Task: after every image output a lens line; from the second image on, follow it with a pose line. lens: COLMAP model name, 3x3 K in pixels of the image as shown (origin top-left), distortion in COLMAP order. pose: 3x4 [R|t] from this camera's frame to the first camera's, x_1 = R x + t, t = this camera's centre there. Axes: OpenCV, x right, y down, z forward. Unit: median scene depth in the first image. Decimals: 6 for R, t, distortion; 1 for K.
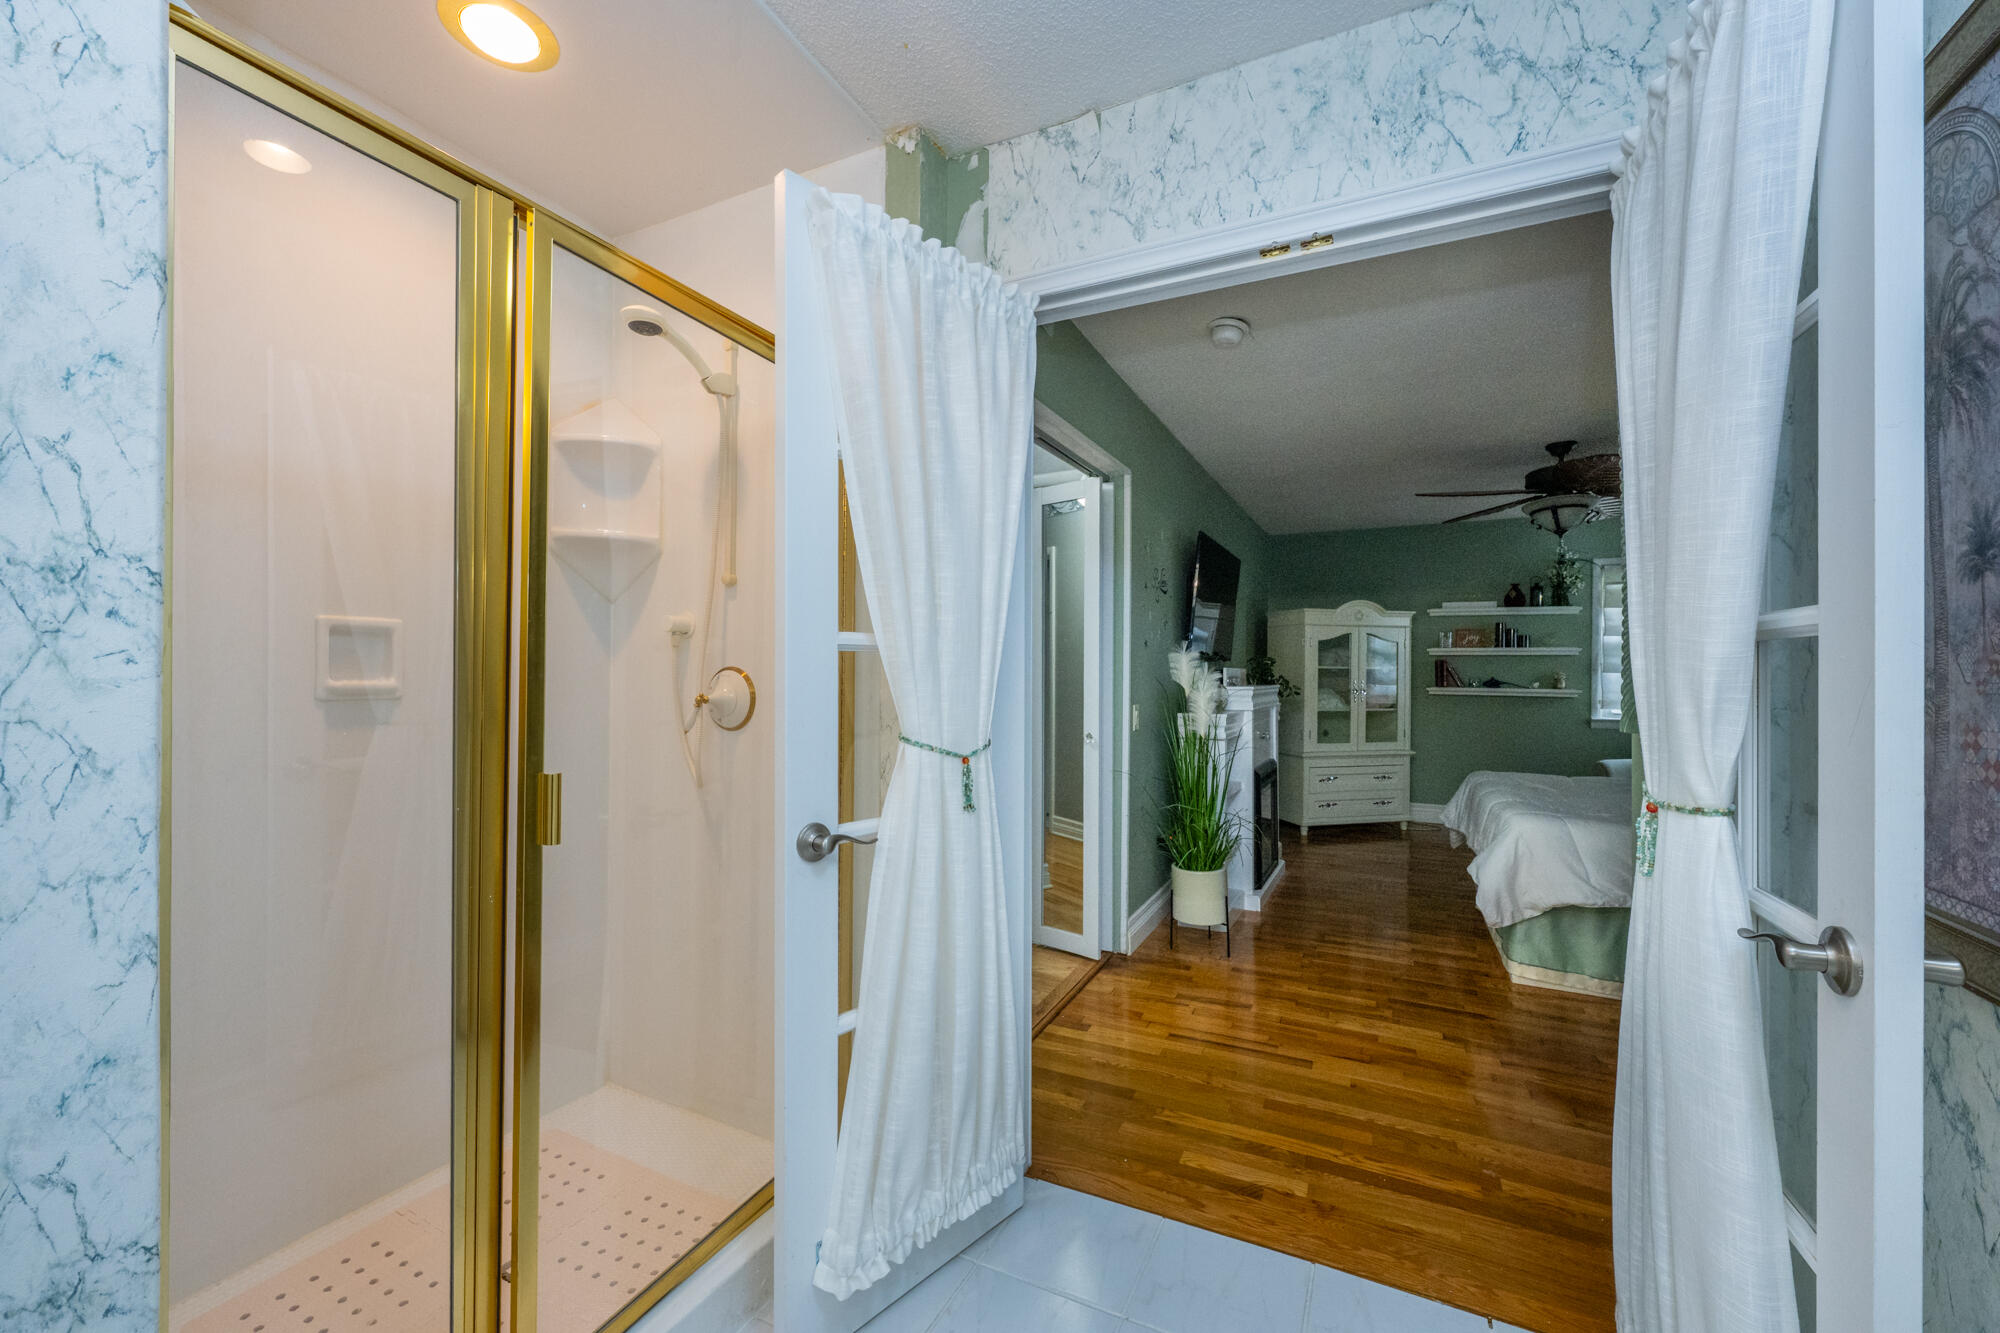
lens RADIAL K [[806.9, 0, 1000.5], [0, 806.9, 665.9], [0, 0, 1]] dist [0.000068, 0.000112]
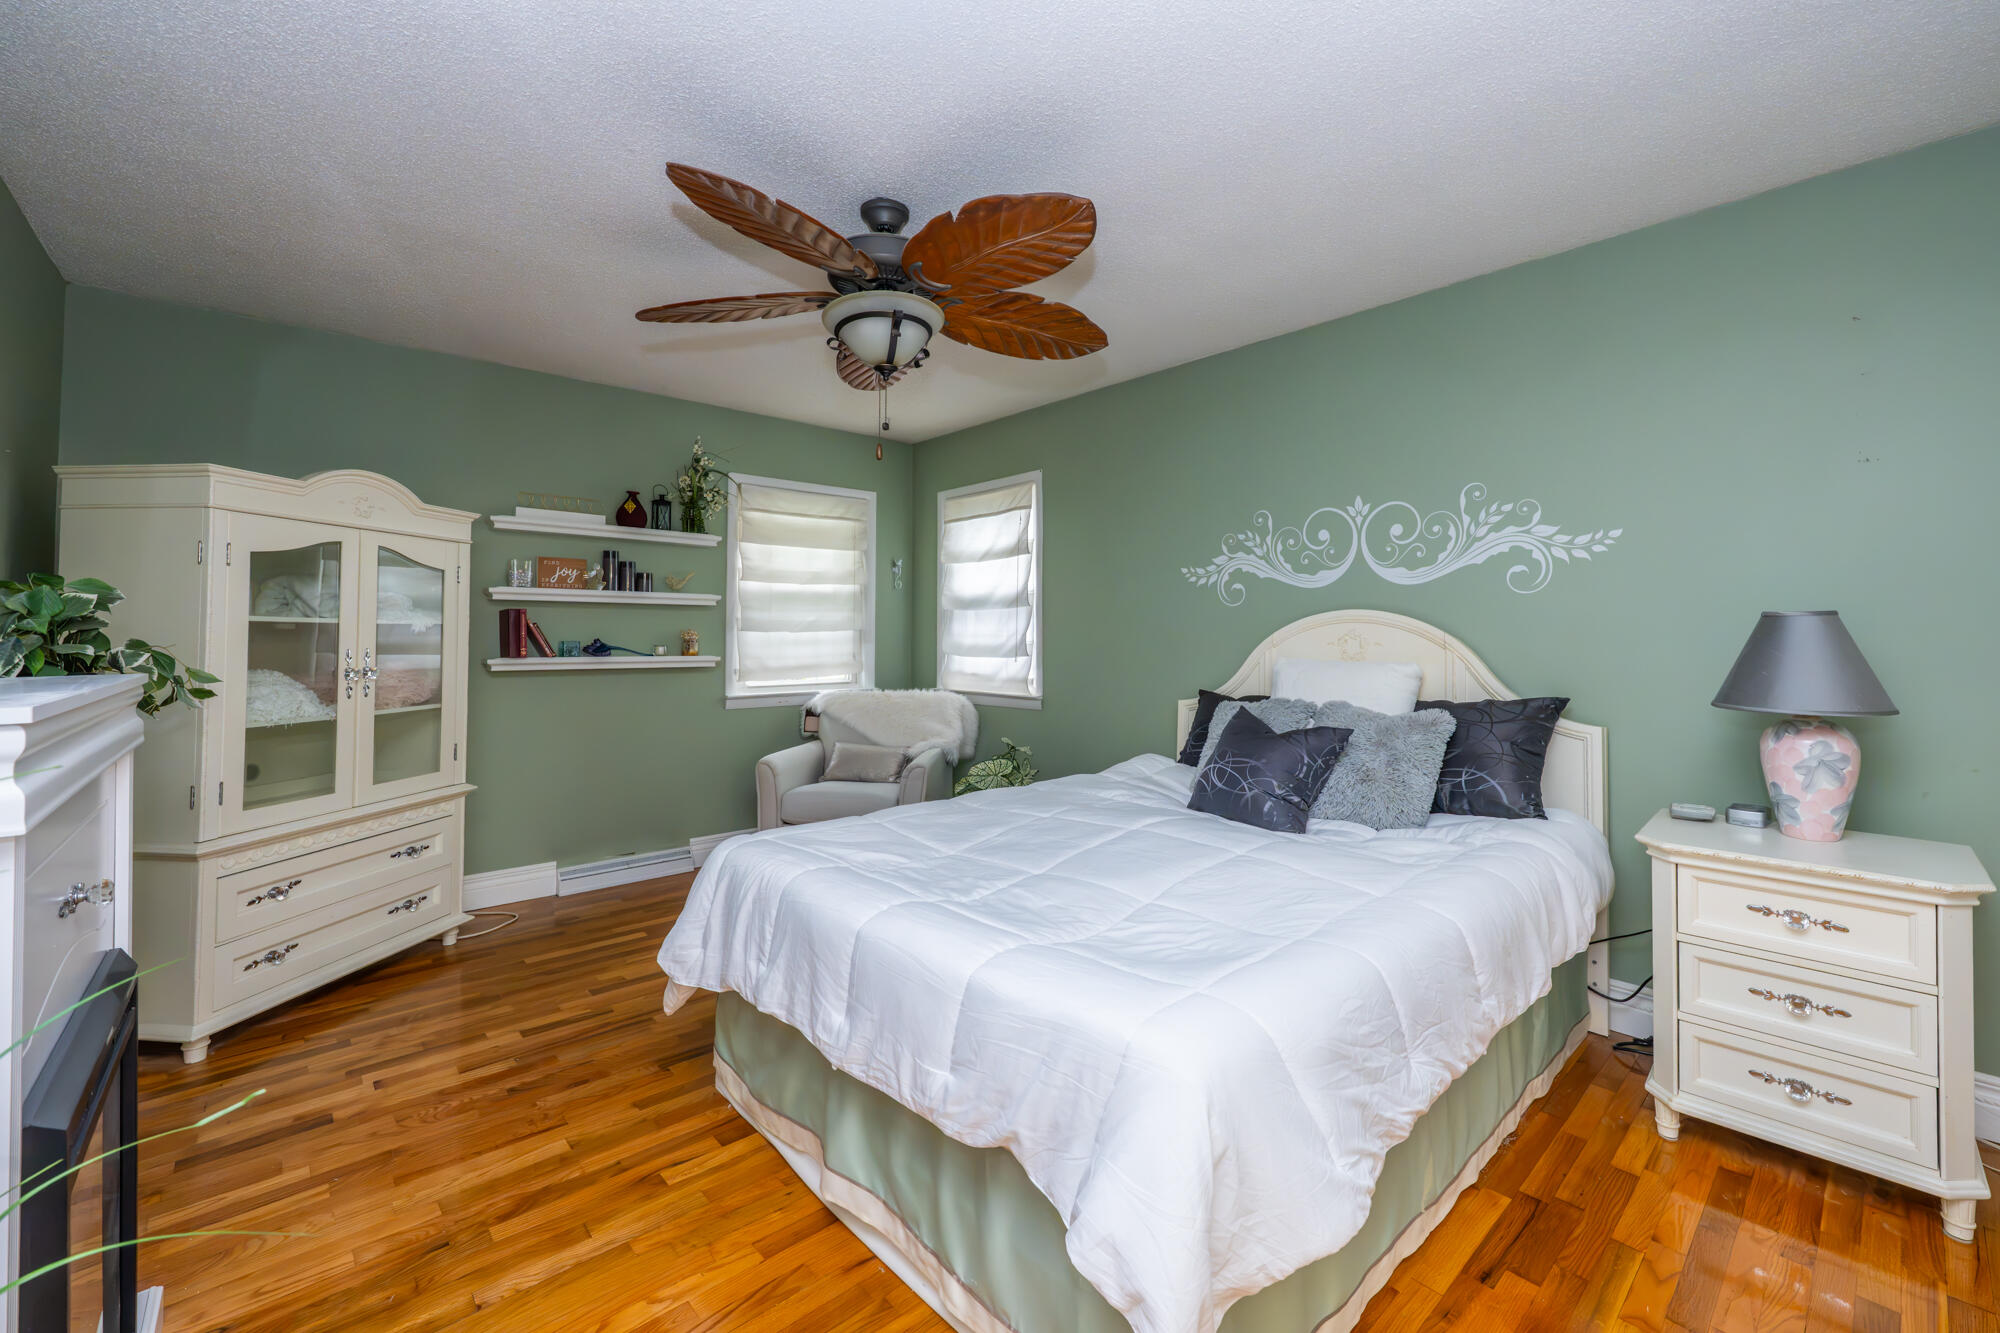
lens RADIAL K [[806.9, 0, 998.5], [0, 806.9, 611.9], [0, 0, 1]] dist [0.000068, 0.000112]
pose [[0.369141, 0.021772, 0.929118, 0.156708], [-0.006331, 0.999761, -0.020912, 0.004756], [-0.929352, 0.001838, 0.369190, 0.500991]]
